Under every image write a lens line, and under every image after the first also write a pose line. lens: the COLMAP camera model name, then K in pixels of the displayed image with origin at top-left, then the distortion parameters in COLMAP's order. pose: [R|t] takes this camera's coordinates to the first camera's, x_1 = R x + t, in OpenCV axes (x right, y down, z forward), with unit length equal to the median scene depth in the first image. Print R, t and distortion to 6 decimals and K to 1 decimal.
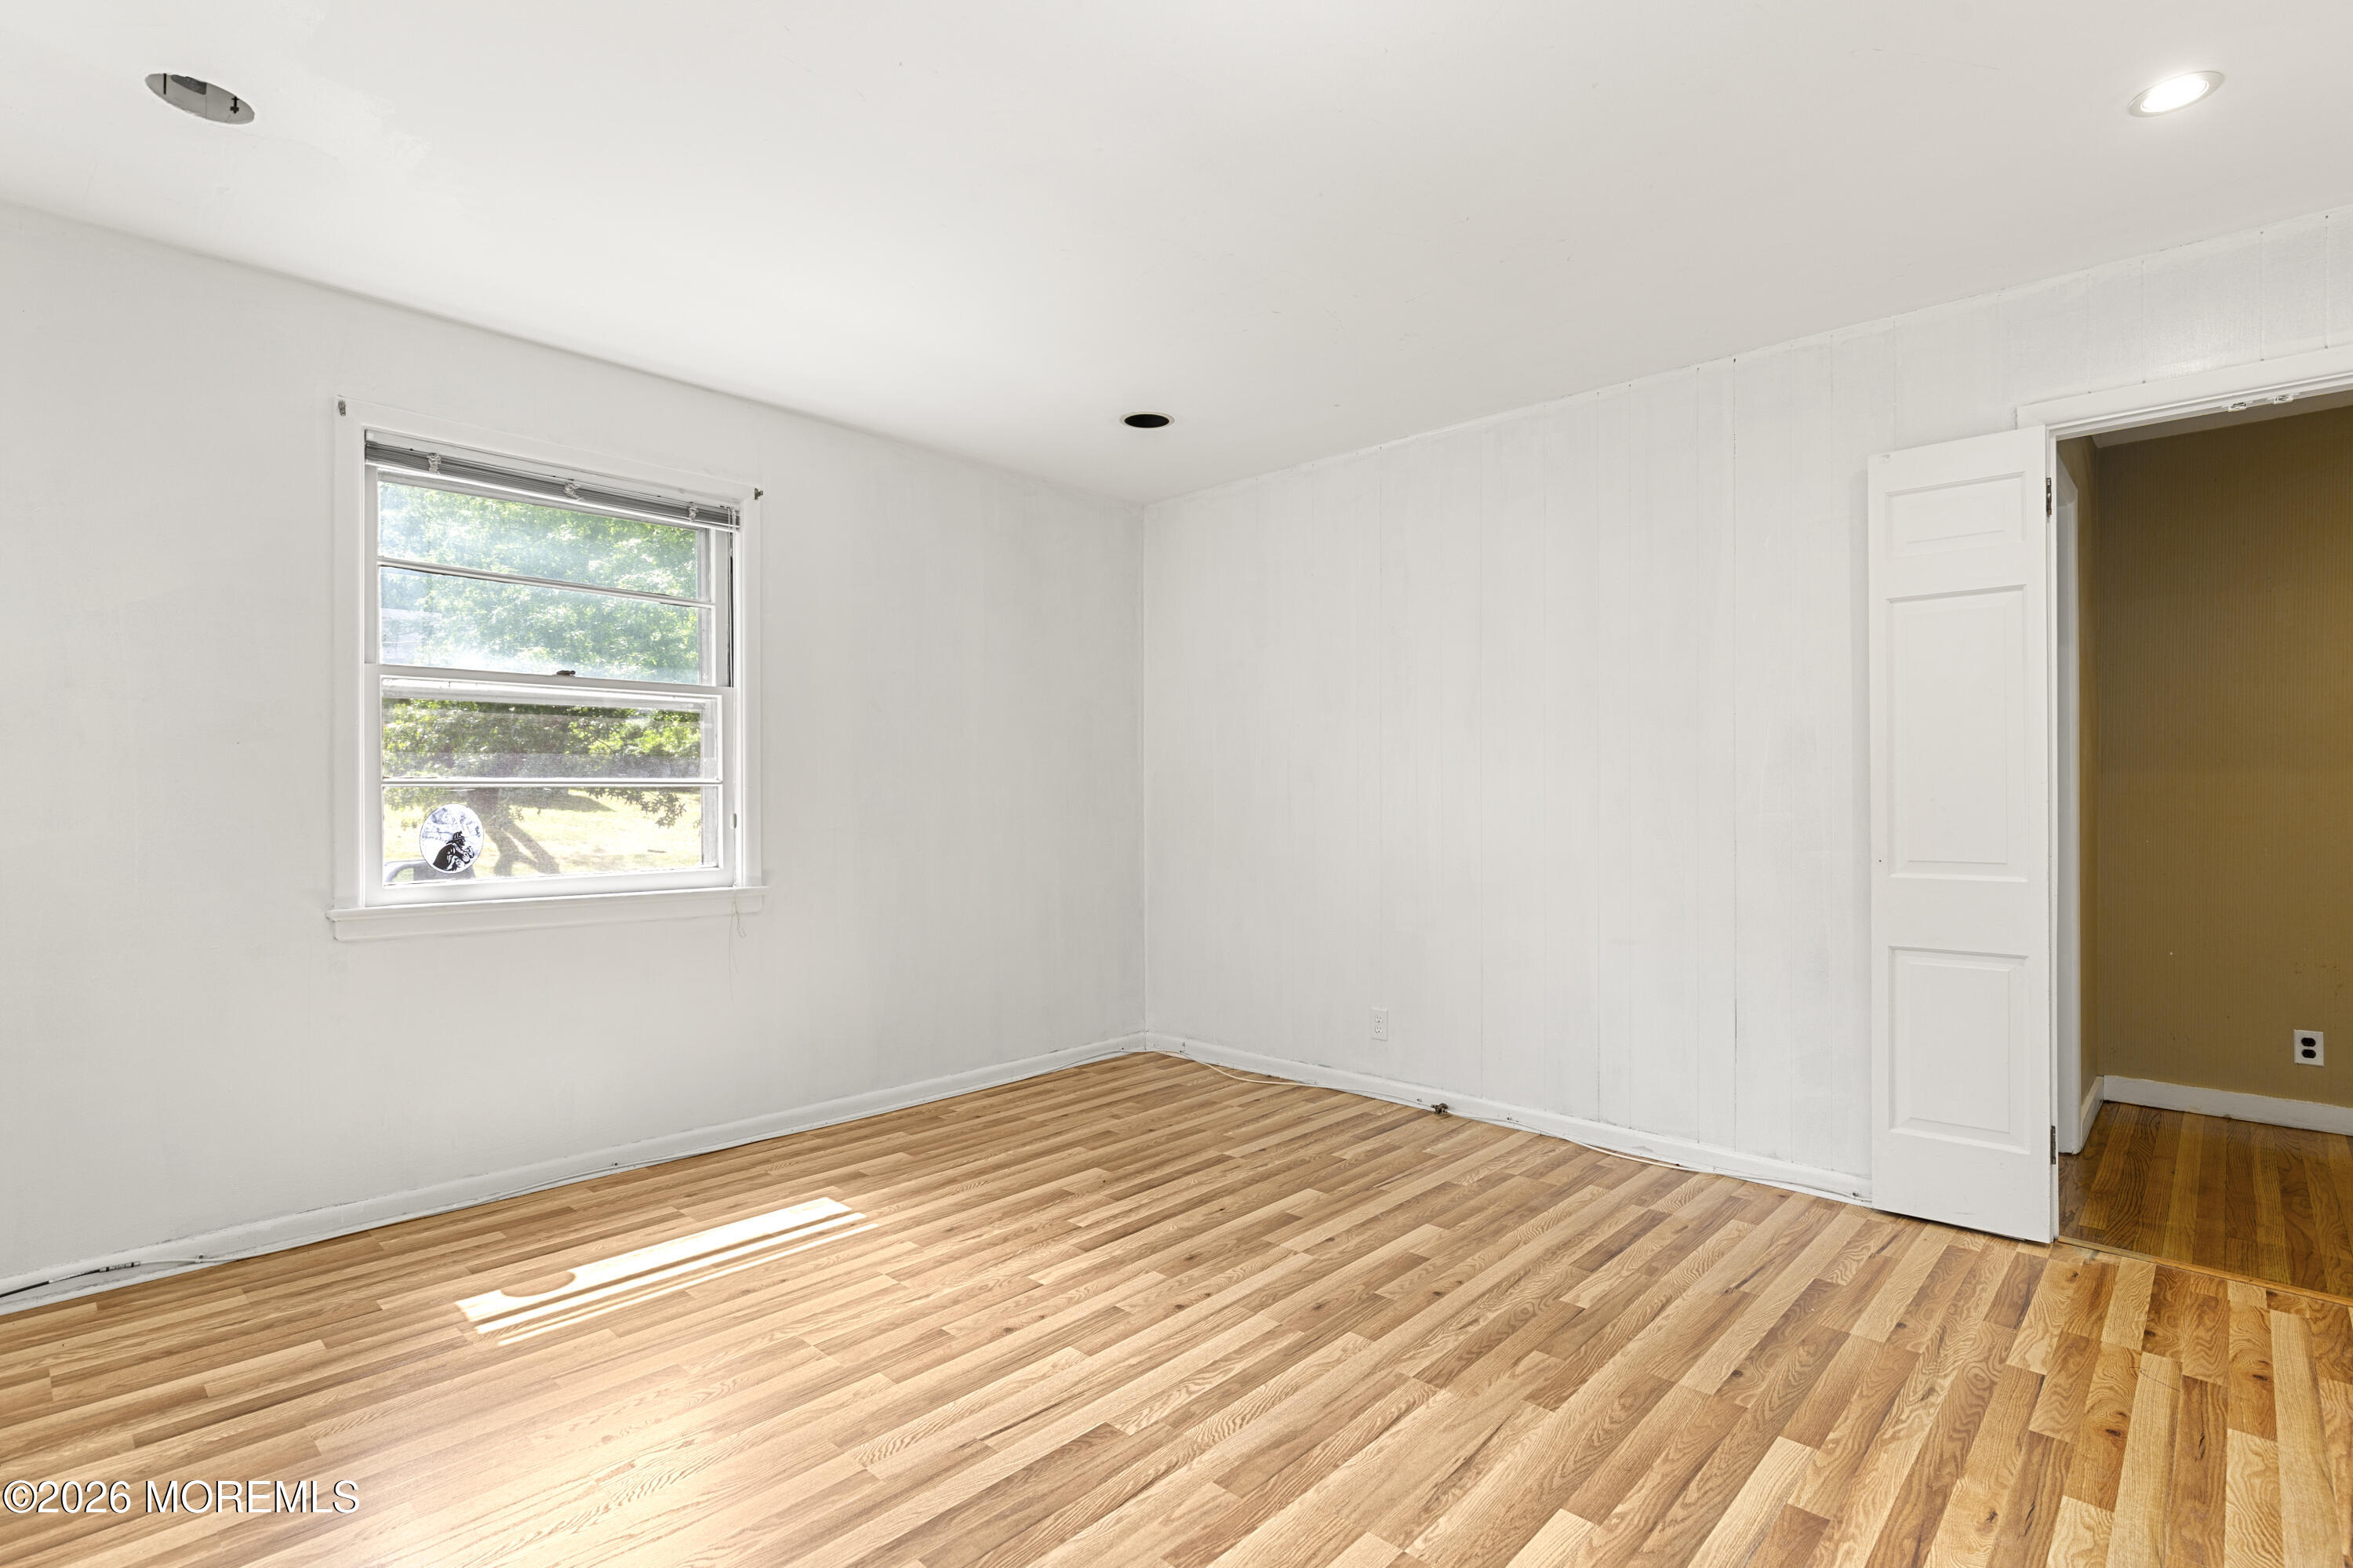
lens RADIAL K [[1133.8, 0, 1176.5], [0, 1133.8, 784.0], [0, 0, 1]] dist [0.001698, 0.000252]
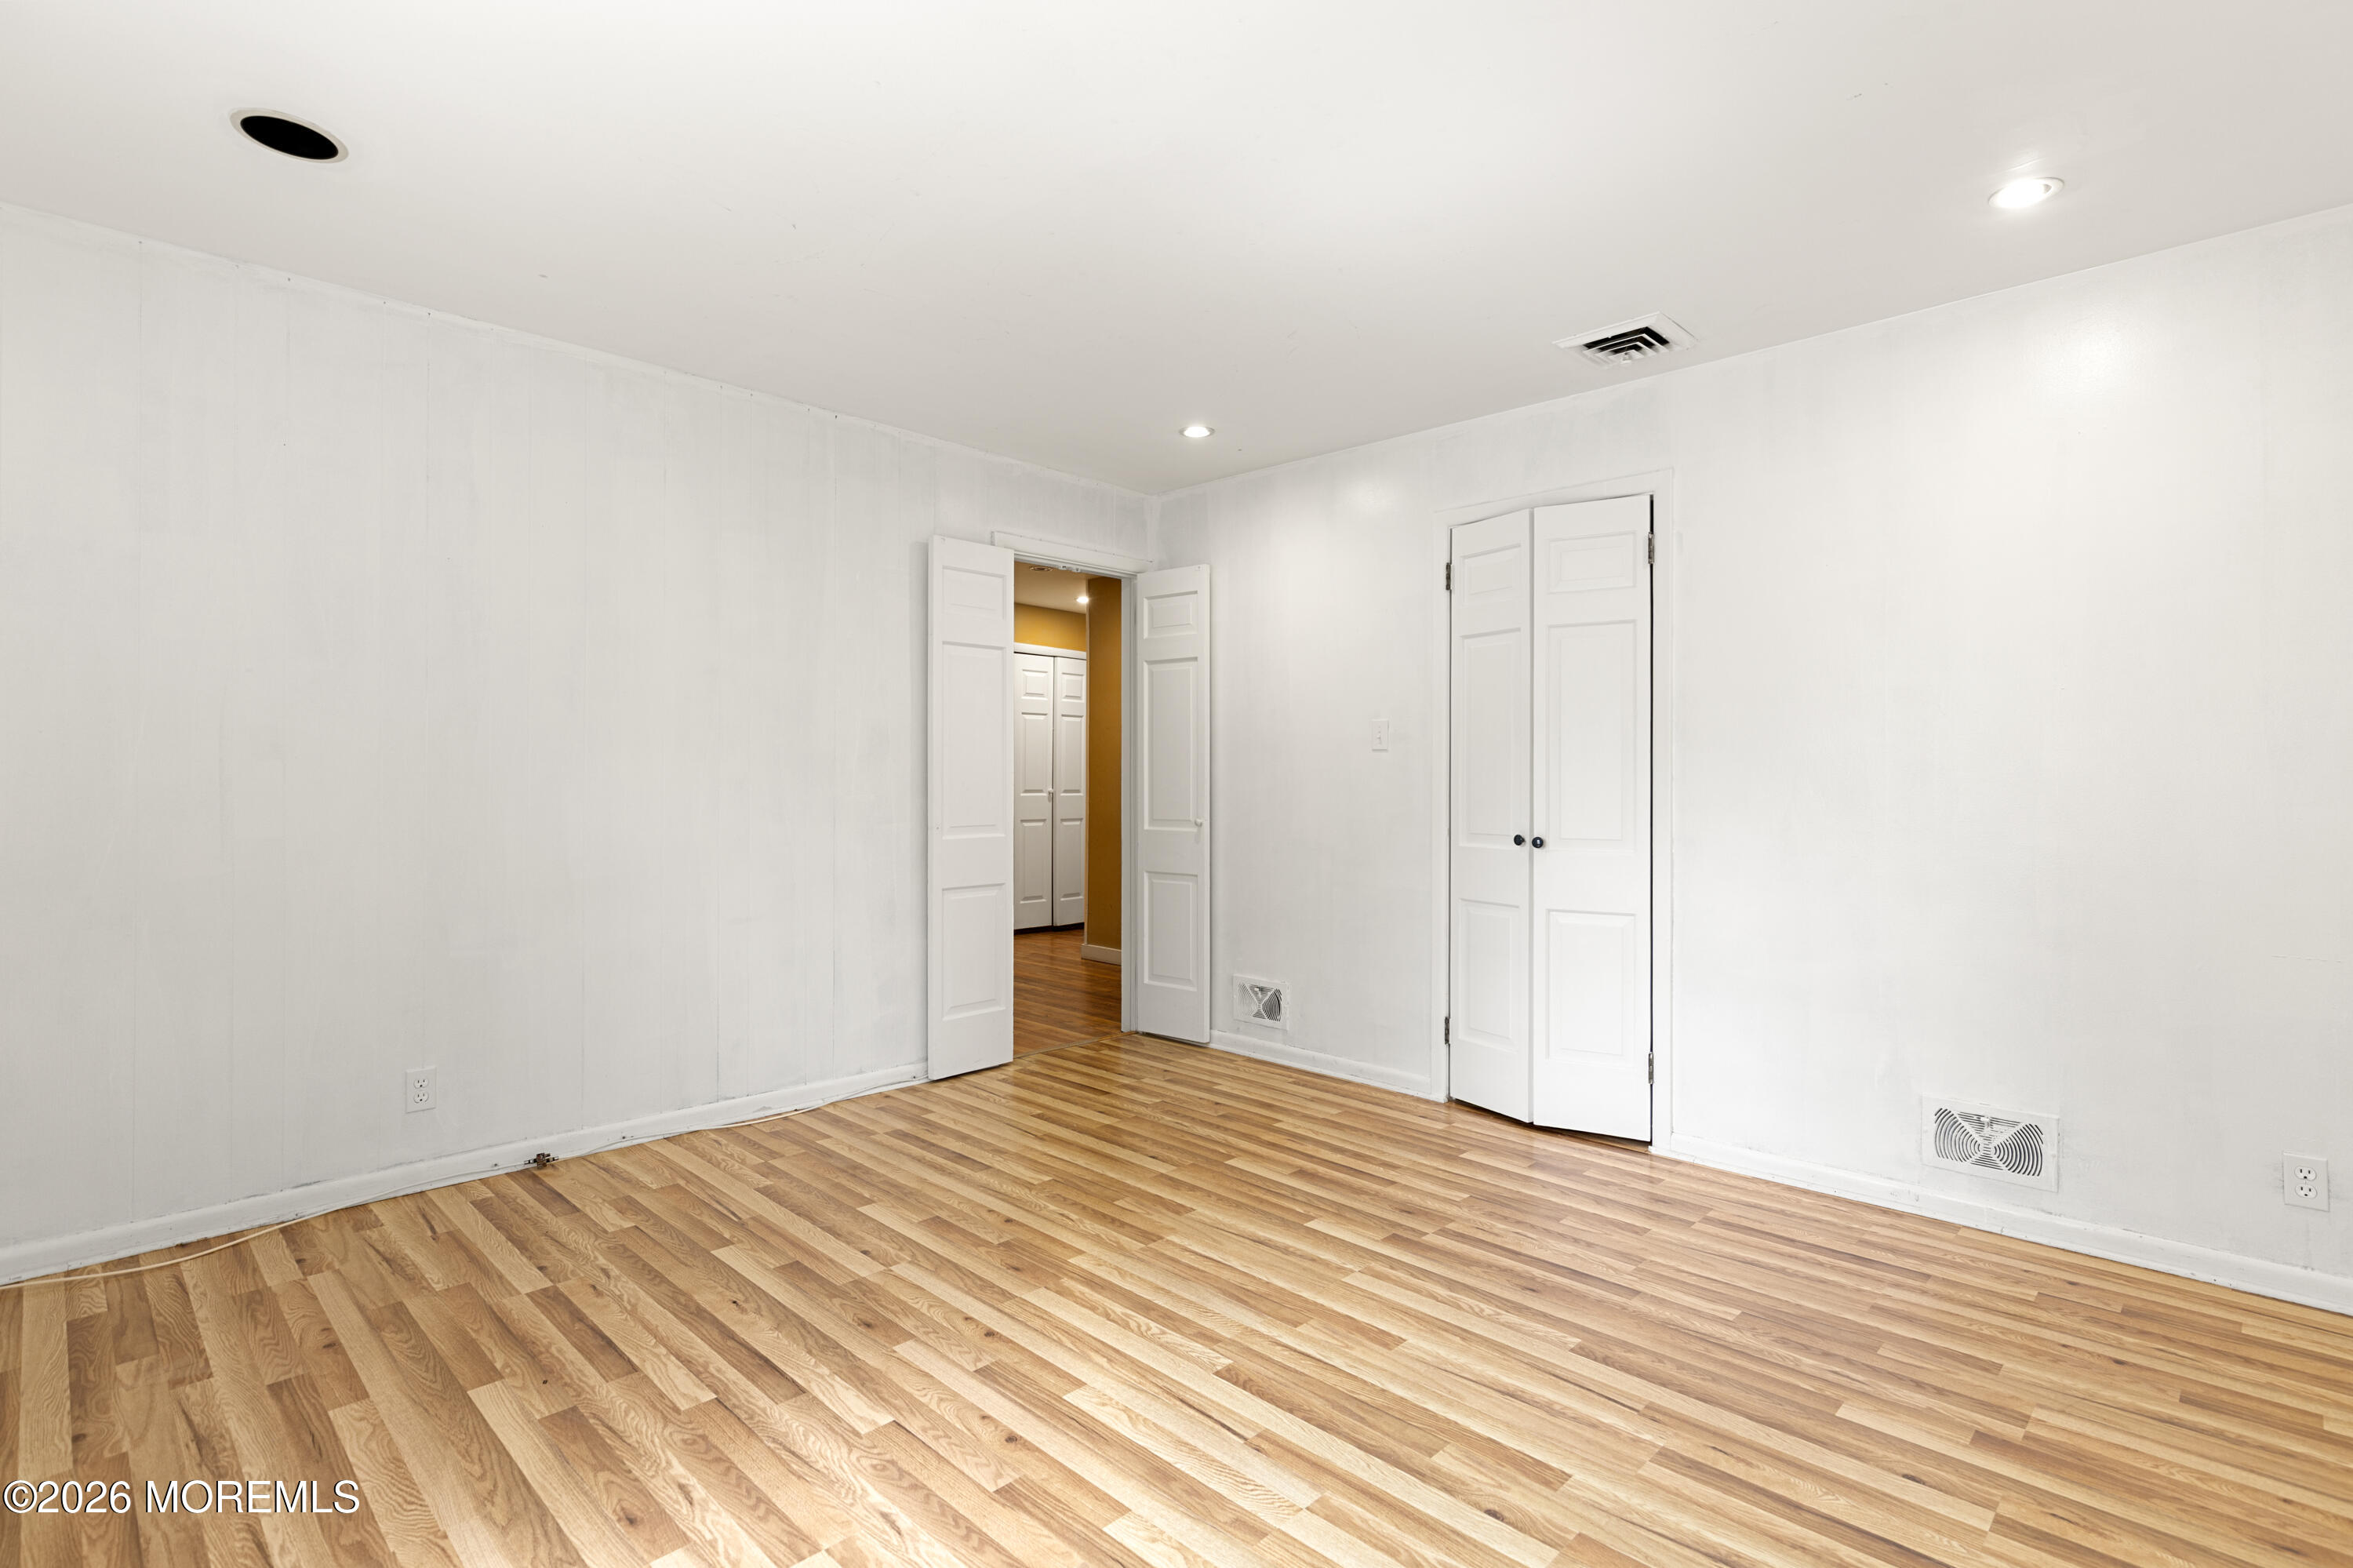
lens RADIAL K [[1123.2, 0, 1172.1], [0, 1123.2, 777.1], [0, 0, 1]] dist [0.000015, 0.000013]
pose [[0.024275, 0.001784, 0.999704, -0.784228], [-0.013123, 0.999913, -0.001466, 0.002714], [-0.999619, -0.013083, 0.024297, 0.714057]]
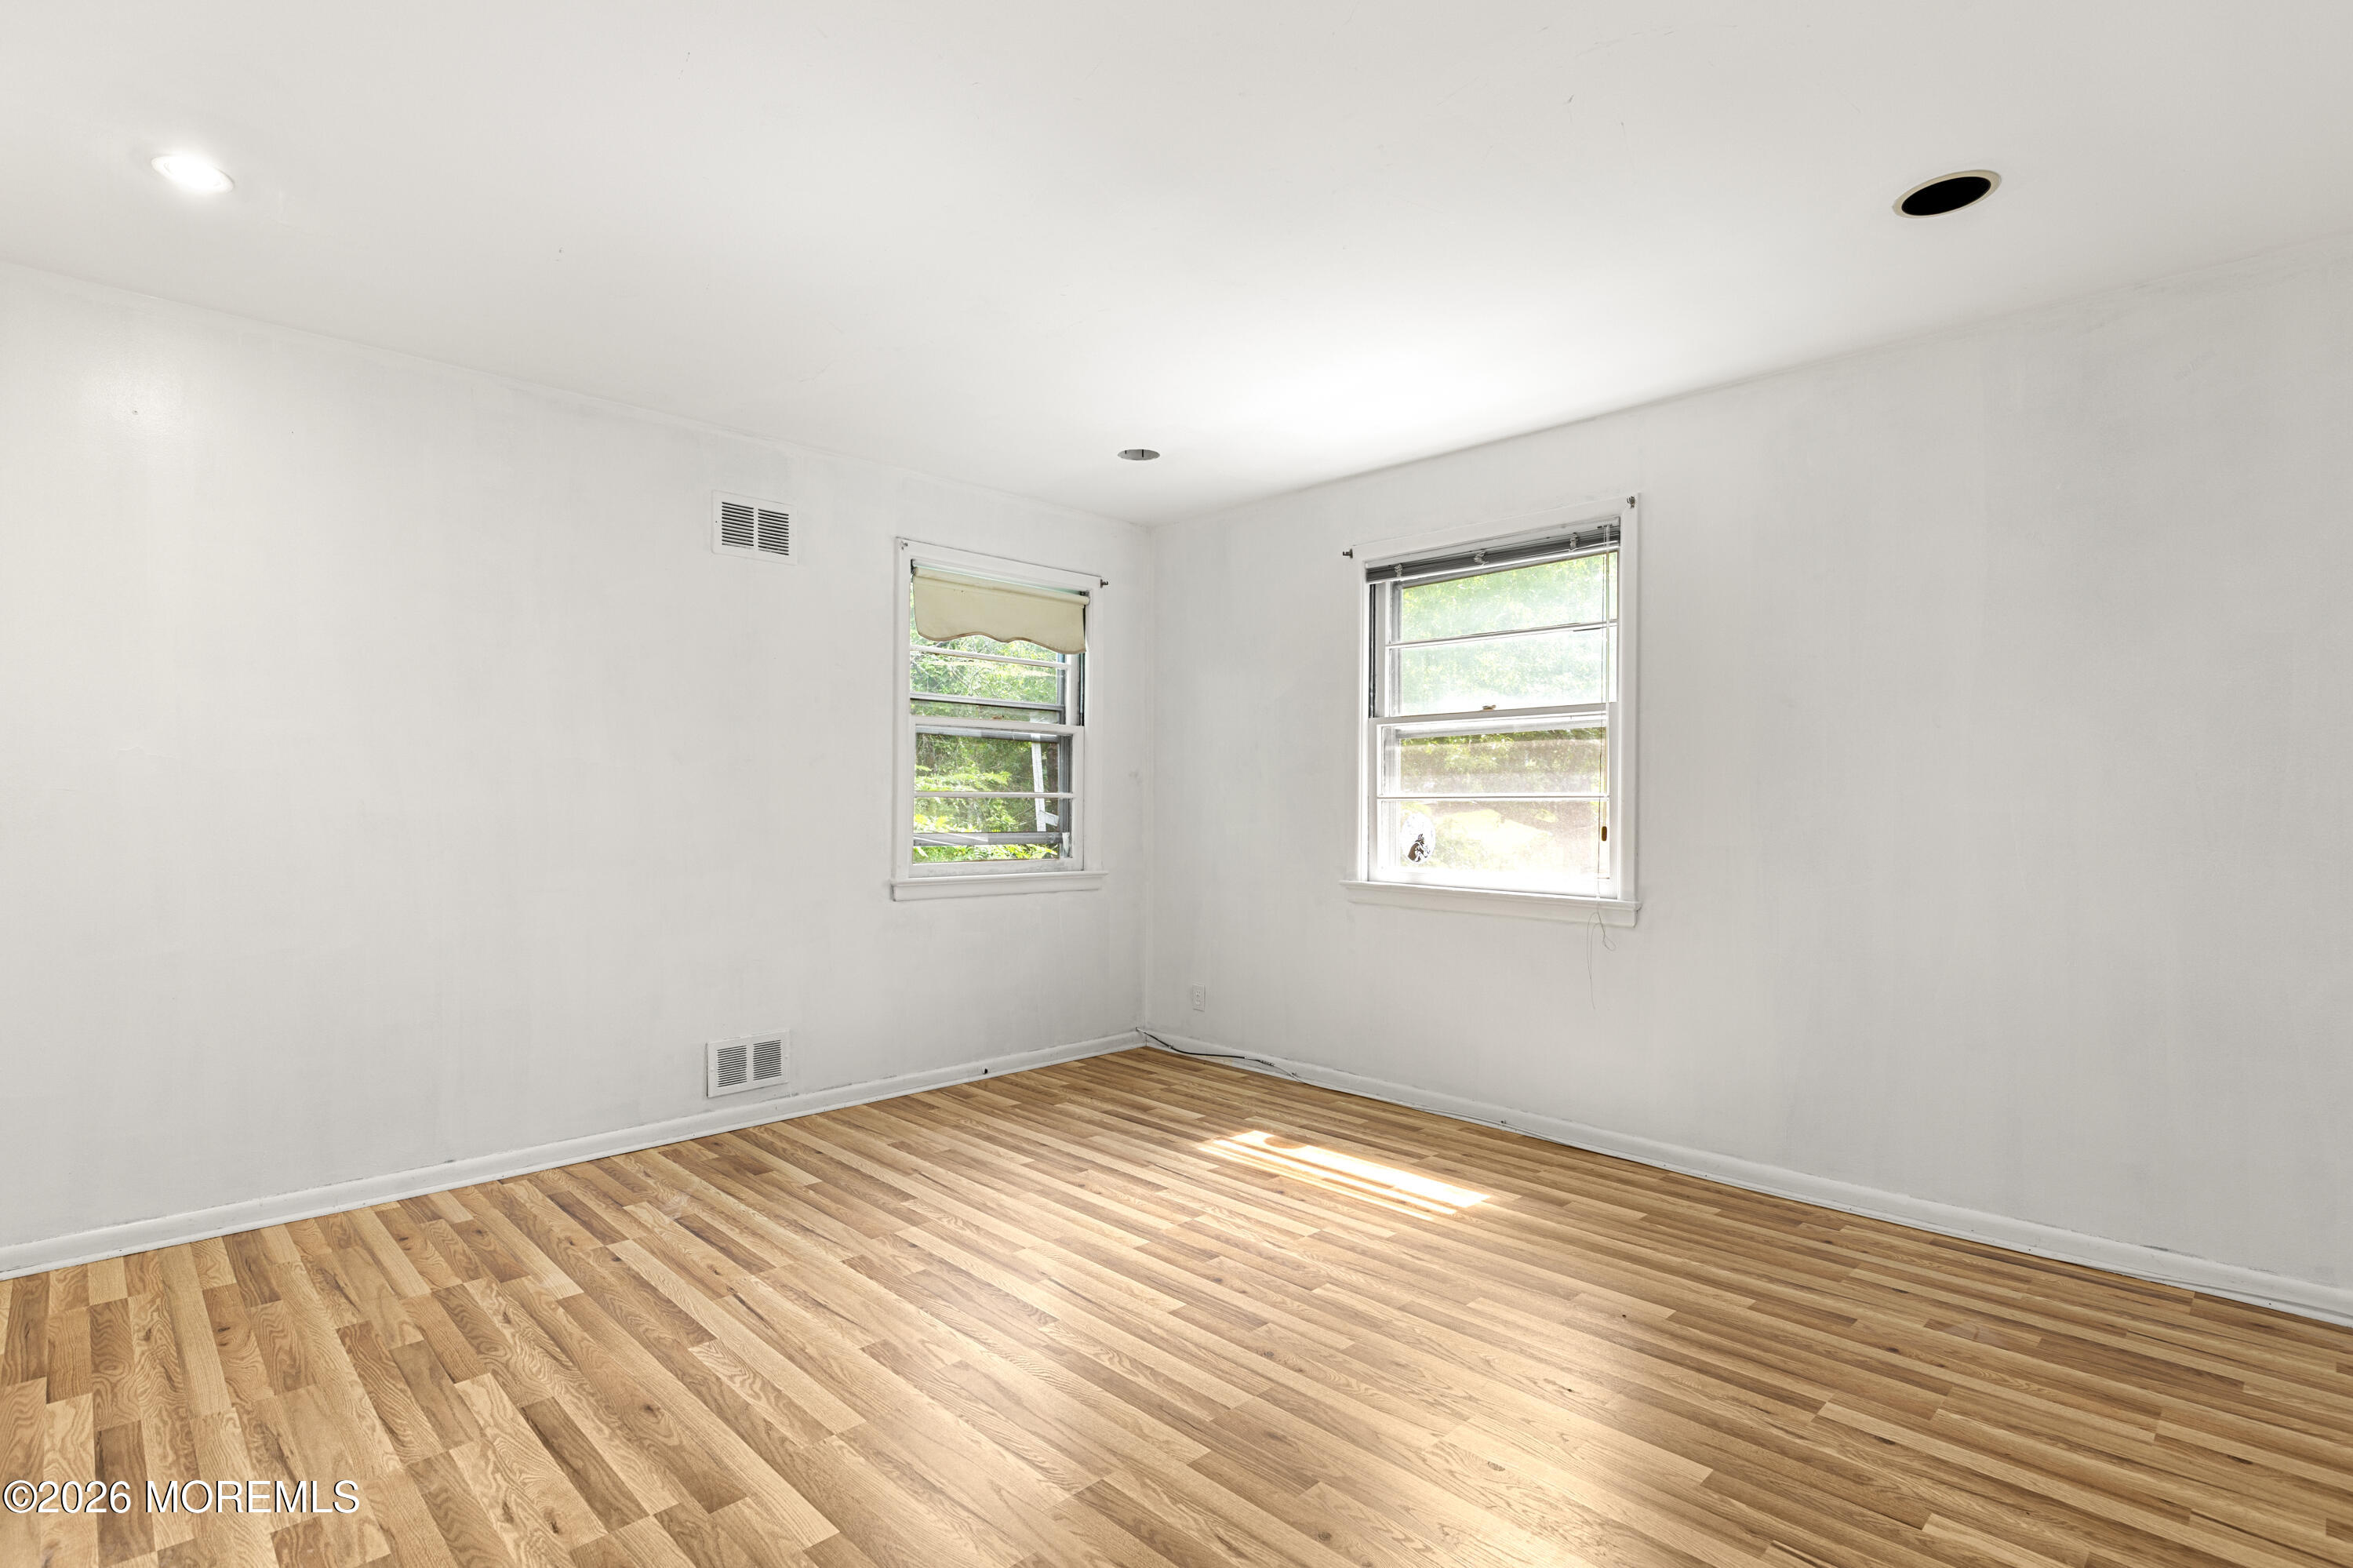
lens RADIAL K [[1136.6, 0, 1166.4], [0, 1136.6, 817.7], [0, 0, 1]] dist [-0.000486, 0.000177]
pose [[-0.046755, 0.013437, -0.998816, 0.805115], [0.003812, 0.999905, 0.013273, 0.003411], [0.998899, -0.003187, -0.046801, 0.822450]]
